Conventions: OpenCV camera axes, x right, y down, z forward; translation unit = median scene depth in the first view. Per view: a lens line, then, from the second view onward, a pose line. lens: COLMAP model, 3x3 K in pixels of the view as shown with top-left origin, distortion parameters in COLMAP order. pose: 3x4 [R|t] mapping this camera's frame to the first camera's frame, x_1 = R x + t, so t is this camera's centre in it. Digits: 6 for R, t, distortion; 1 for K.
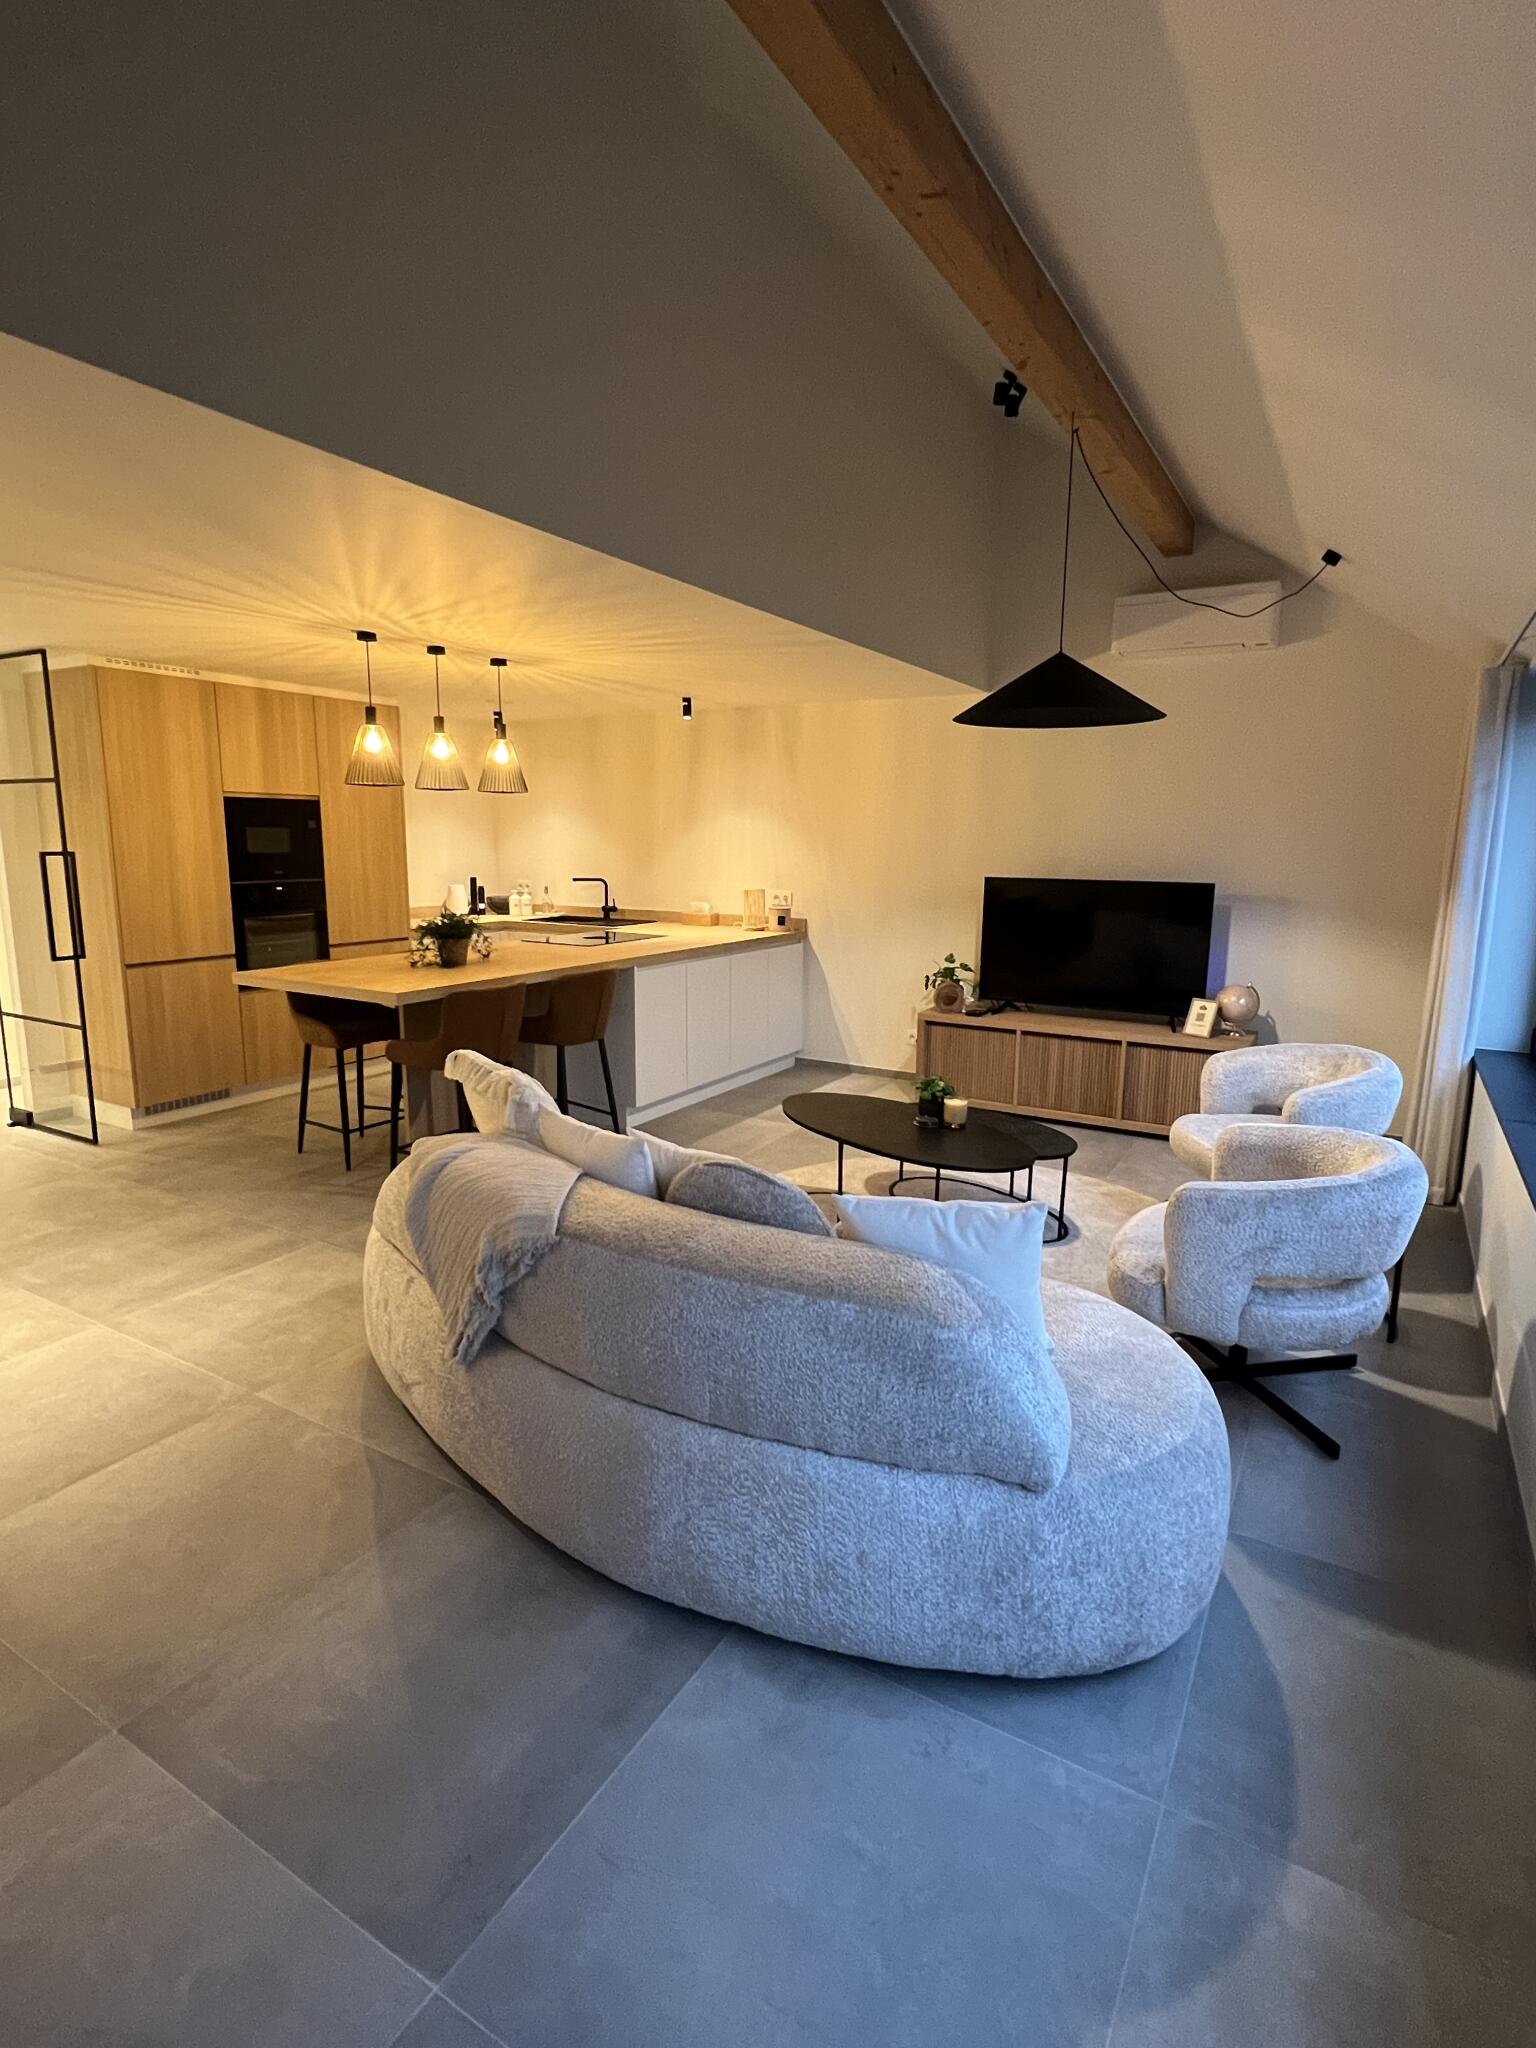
lens RADIAL K [[1041.9, 0, 760.0], [0, 1041.9, 1023.7], [0, 0, 1]] dist [-0.003950, -0.000358]
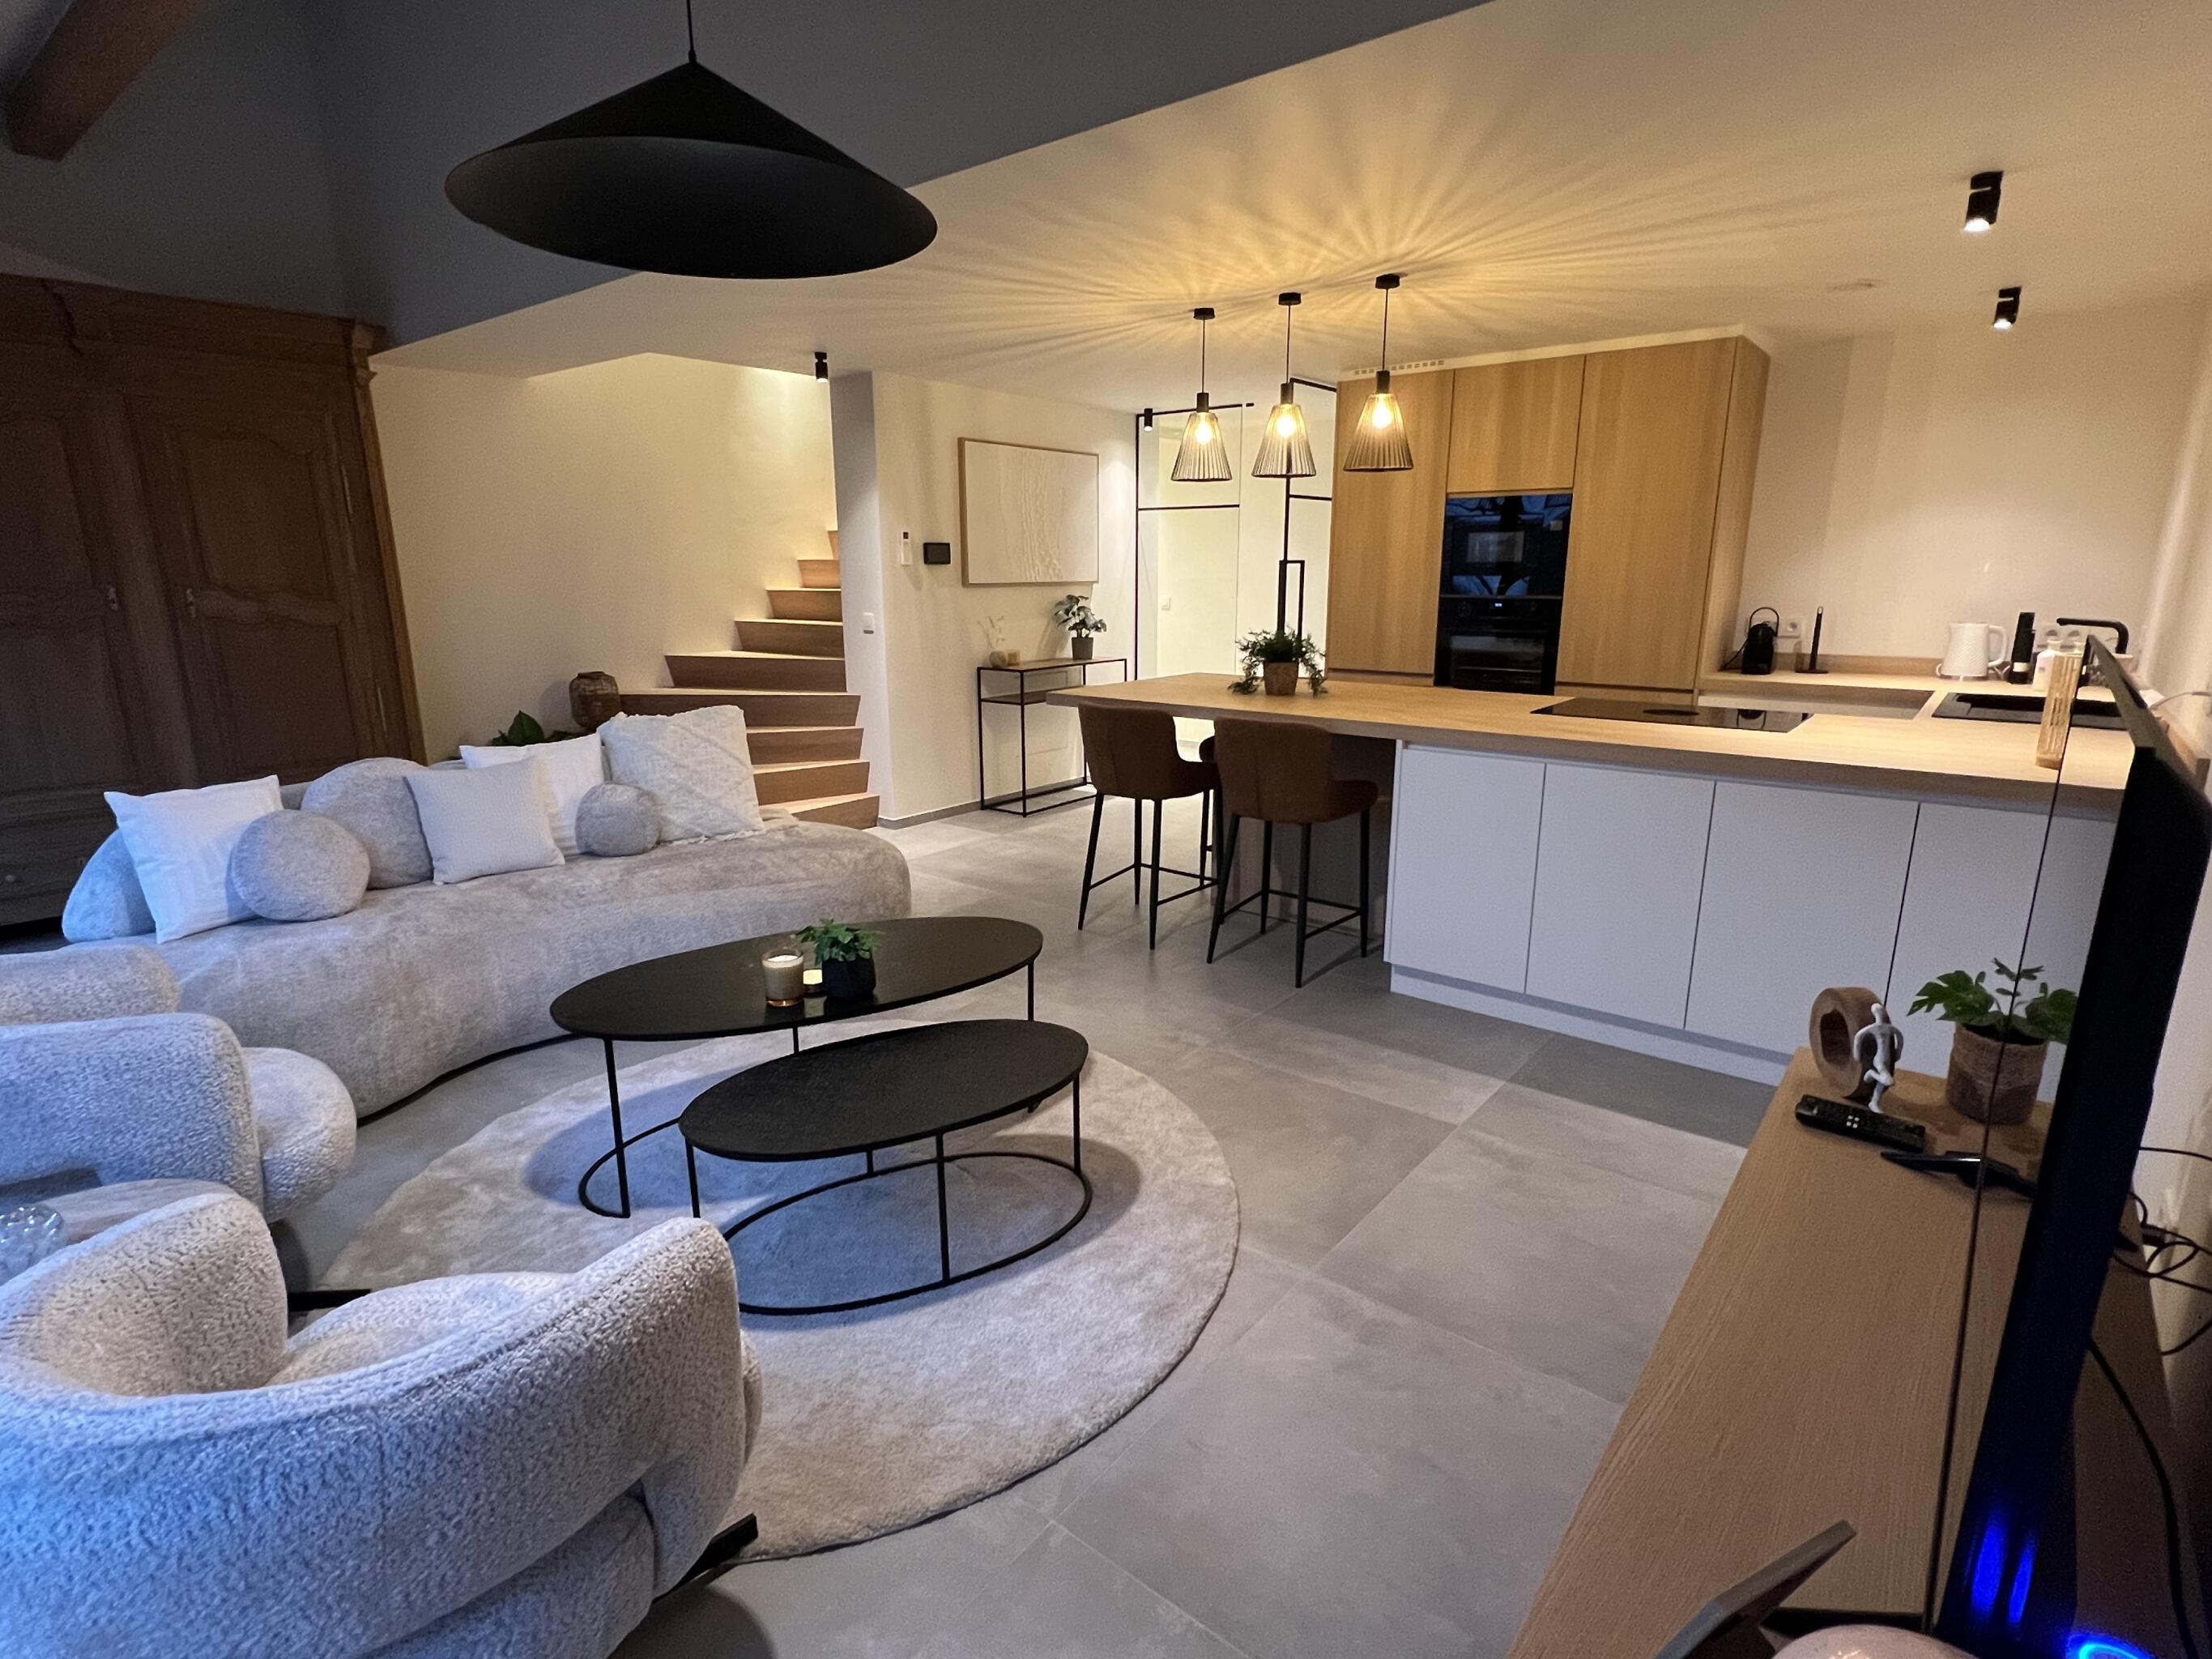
lens RADIAL K [[1125.4, 0, 1116.9], [0, 1125.4, 826.9], [0, 0, 1]] dist [-0.003950, -0.000358]
pose [[-0.146074, 0.217875, -0.964983, 0.662317], [-0.169960, 0.955416, 0.241442, -0.162805], [0.974565, 0.199277, -0.102532, 1.085231]]
